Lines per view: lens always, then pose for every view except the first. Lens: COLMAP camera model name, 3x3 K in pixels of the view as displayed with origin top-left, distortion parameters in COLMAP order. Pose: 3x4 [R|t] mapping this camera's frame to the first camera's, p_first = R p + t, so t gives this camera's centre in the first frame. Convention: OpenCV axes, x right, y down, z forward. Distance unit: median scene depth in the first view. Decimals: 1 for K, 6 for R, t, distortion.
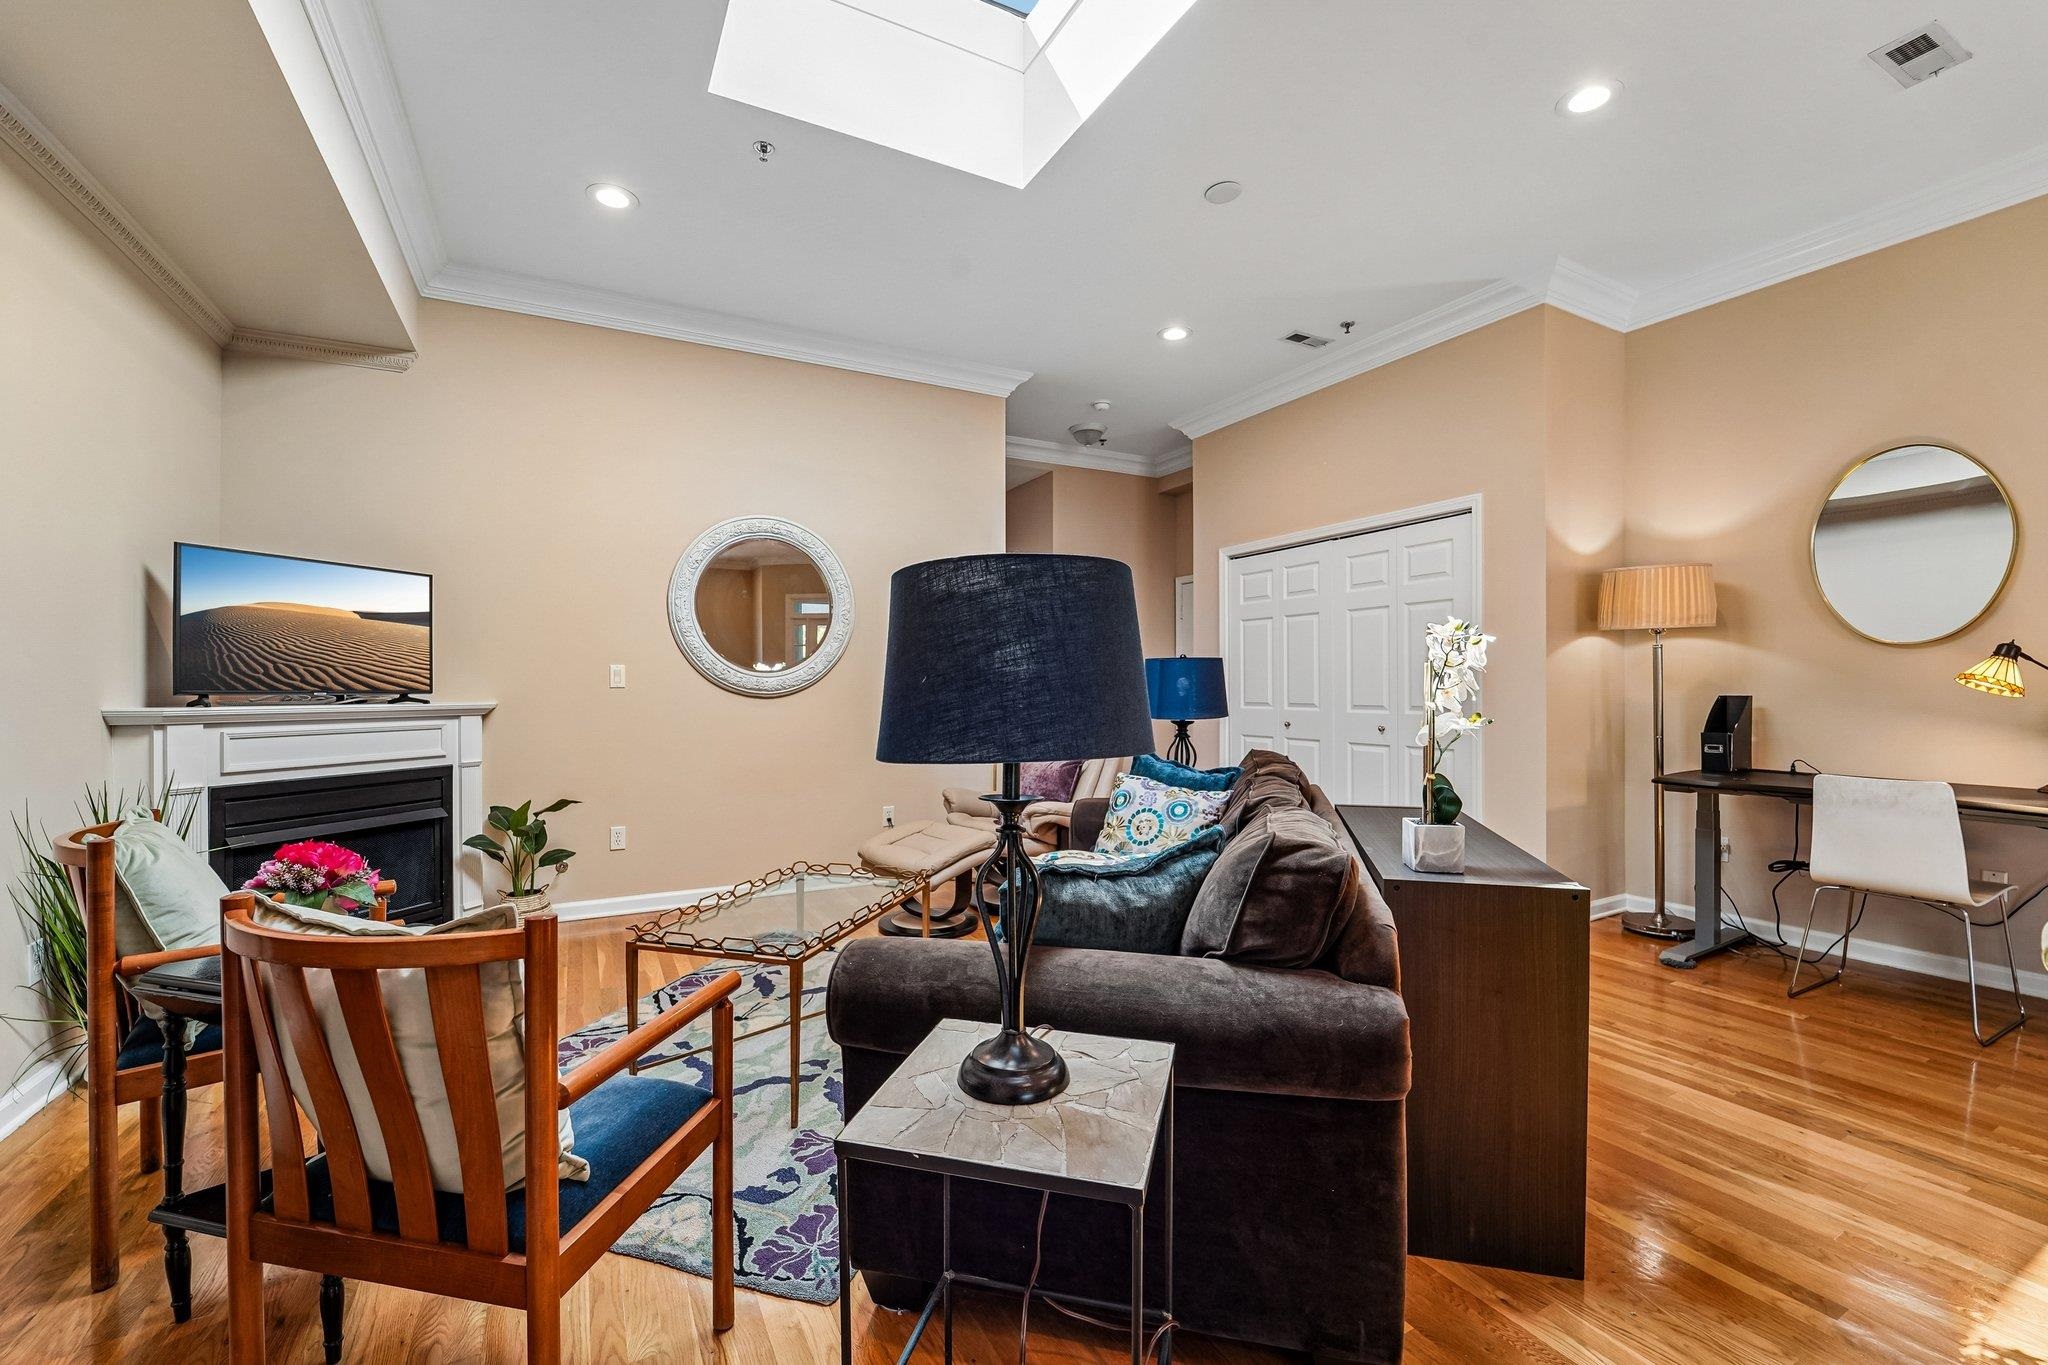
lens RADIAL K [[834.9, 0, 1022.8], [0, 834.9, 685.0], [0, 0, 1]] dist [-0.014490, -0.004652]
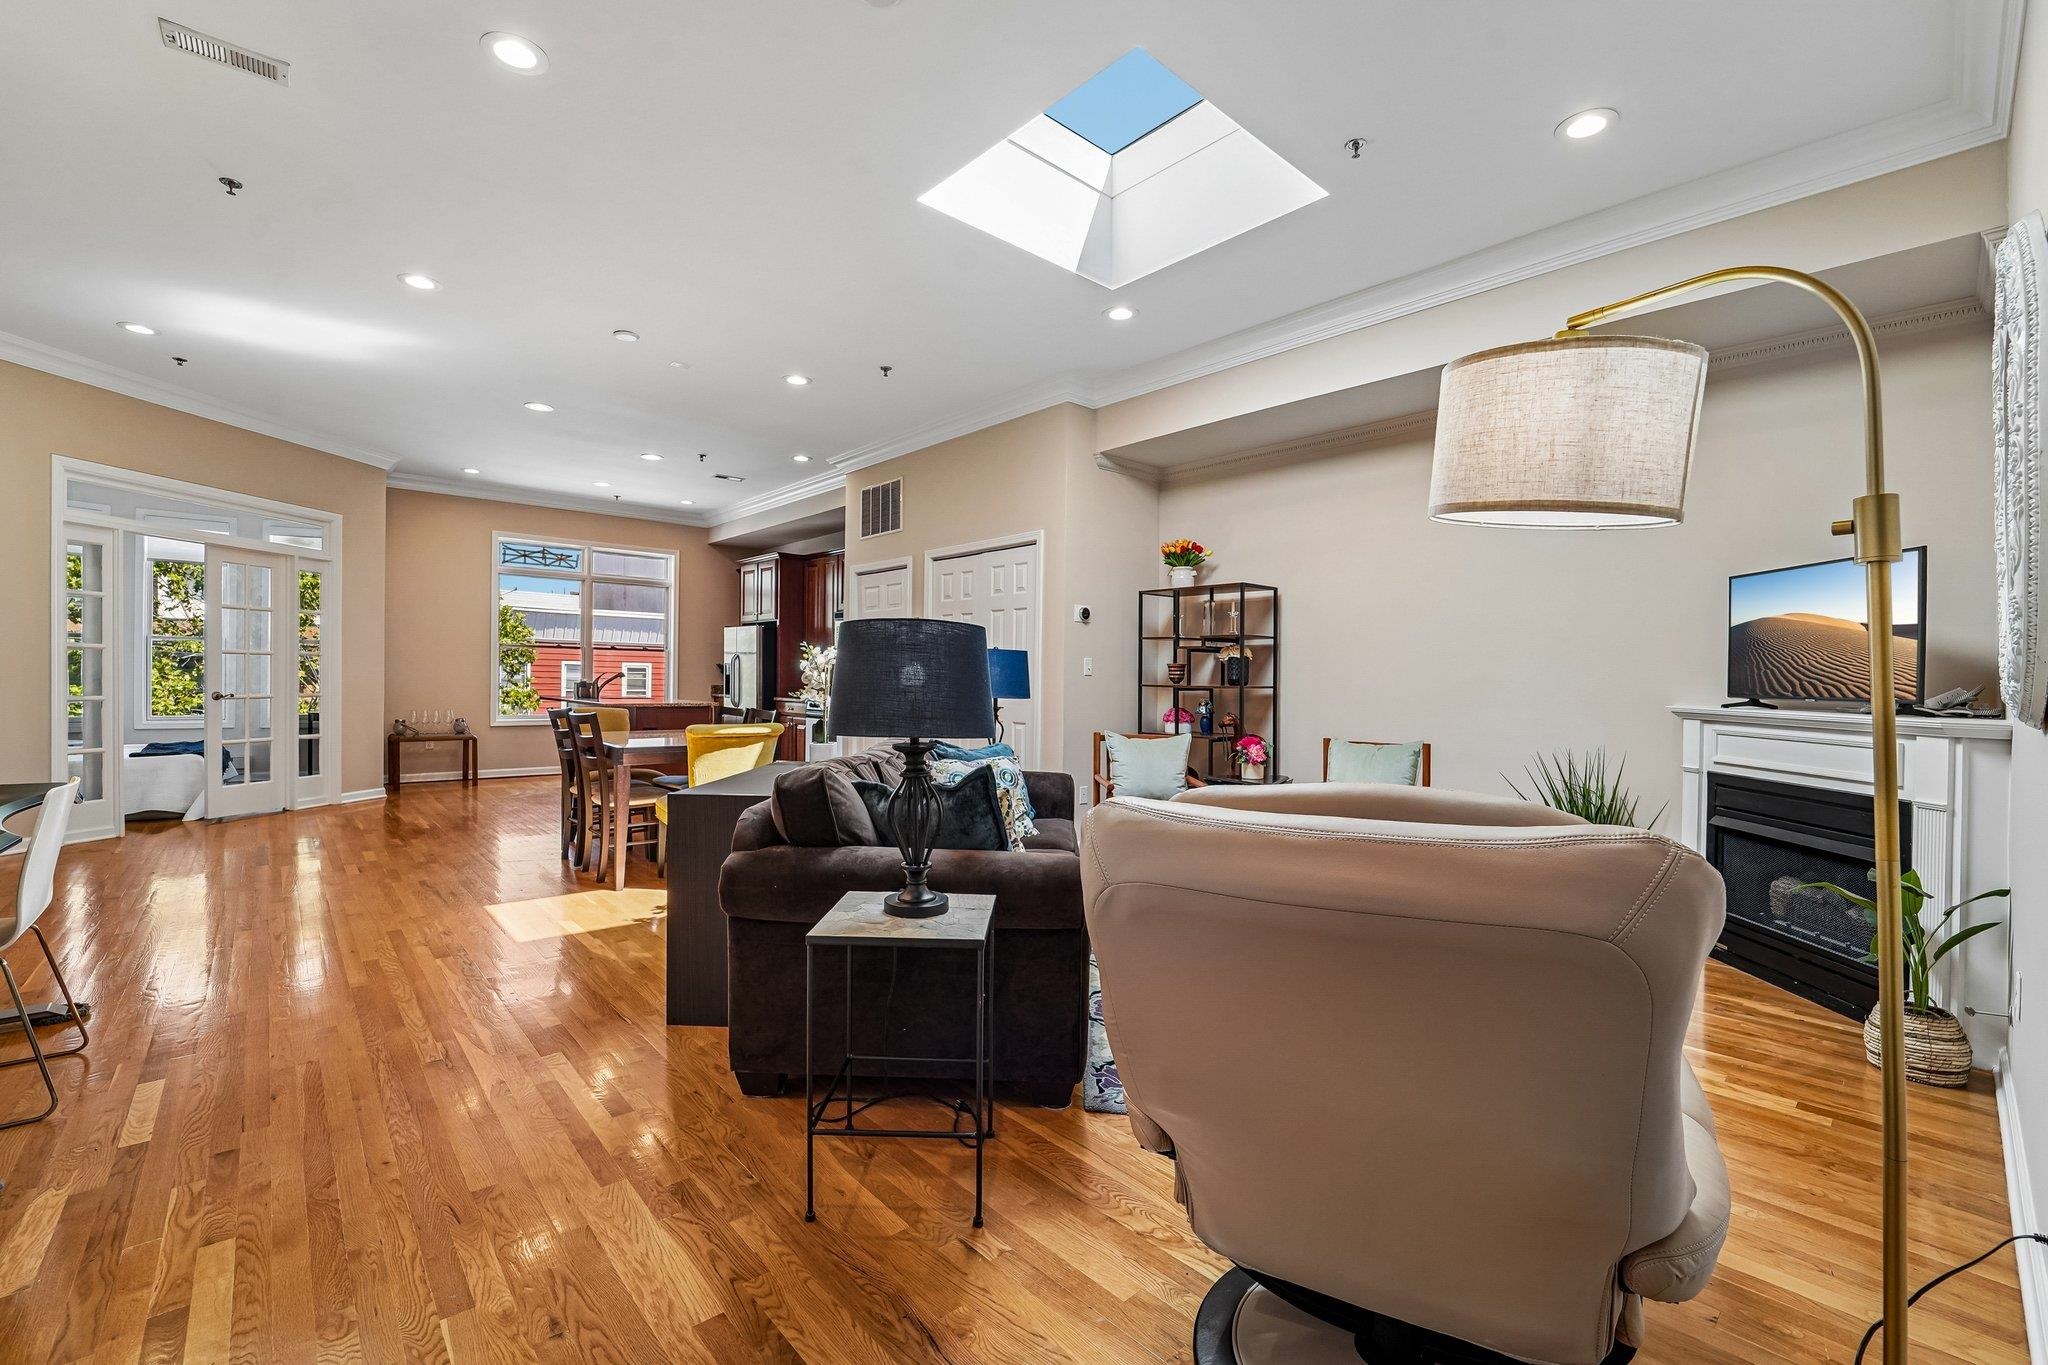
lens RADIAL K [[860.4, 0, 1024.2], [0, 860.4, 693.1], [0, 0, 1]] dist [-0.019347, -0.000211]
pose [[-0.971534, -0.009912, -0.236693, 0.249201], [-0.014586, 0.999731, 0.018005, -0.001045], [0.236451, 0.020945, -0.971418, 1.526947]]
